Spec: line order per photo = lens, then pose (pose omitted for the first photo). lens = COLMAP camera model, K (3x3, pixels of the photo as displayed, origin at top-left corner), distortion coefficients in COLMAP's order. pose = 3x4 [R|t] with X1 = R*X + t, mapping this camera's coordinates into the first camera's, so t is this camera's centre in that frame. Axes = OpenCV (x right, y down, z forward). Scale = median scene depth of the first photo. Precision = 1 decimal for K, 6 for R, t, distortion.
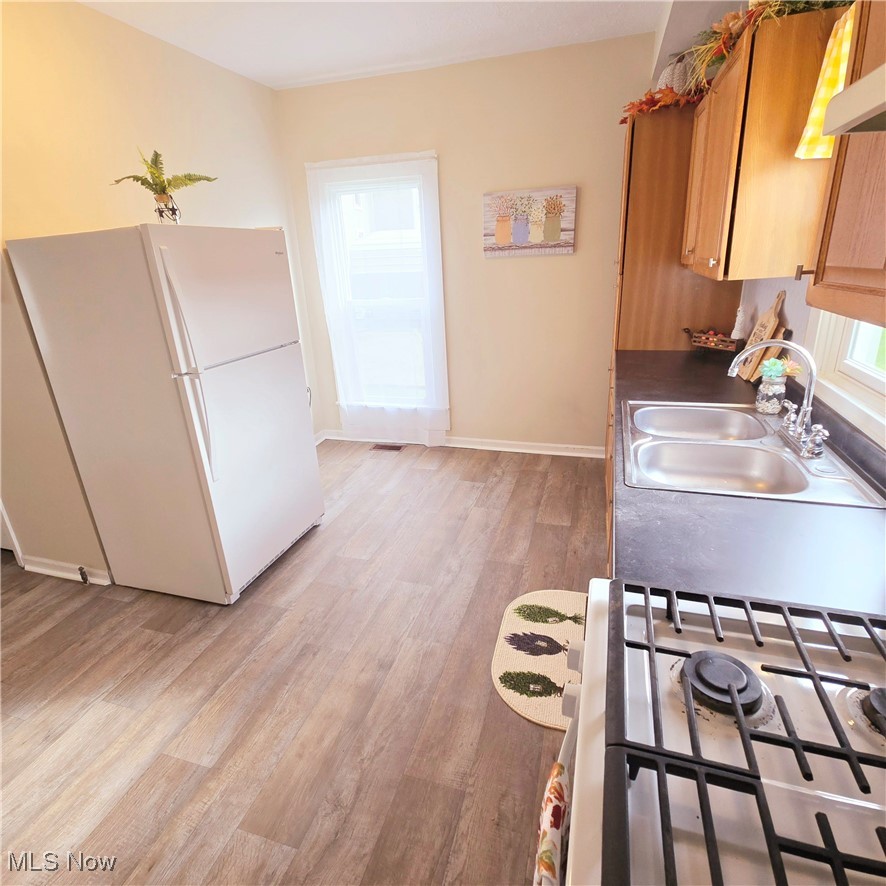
lens RADIAL K [[503.0, 0, 434.4], [0, 503.0, 440.9], [0, 0, 1]] dist [0.000632, 0.000845]
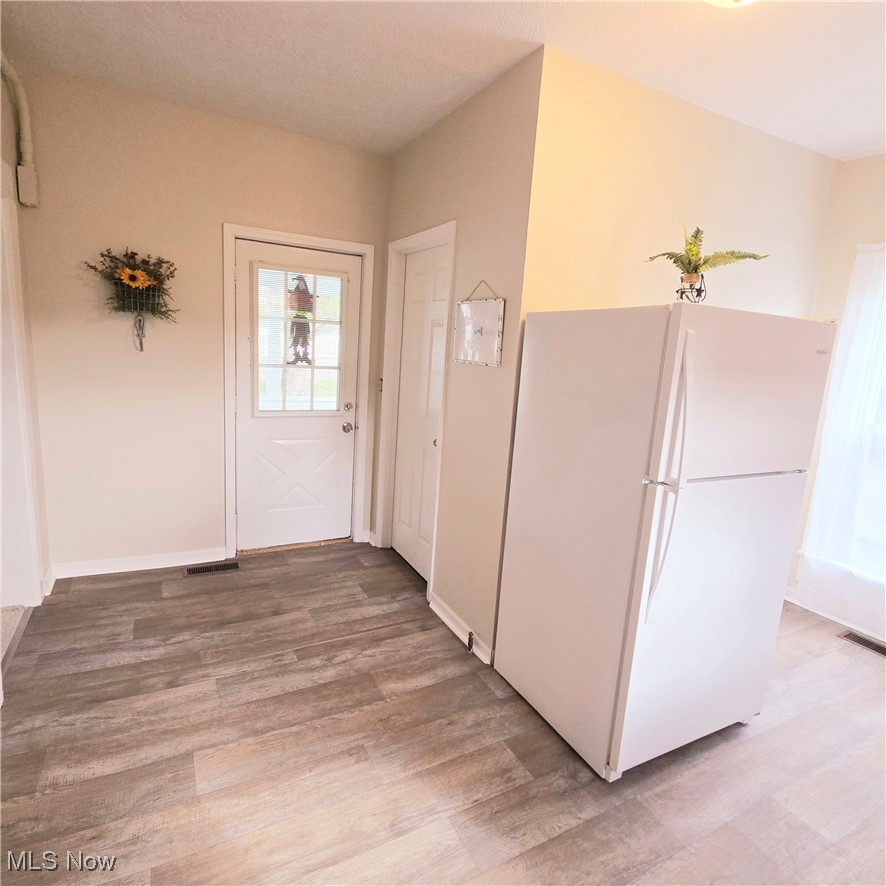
lens RADIAL K [[525.8, 0, 428.5], [0, 525.8, 439.0], [0, 0, 1]] dist [-0.001316, 0.000436]
pose [[0.698421, 0.224350, -0.679614, -0.178100], [-0.337525, 0.940614, -0.036356, -0.038986], [0.631098, 0.254779, 0.732668, 0.128145]]
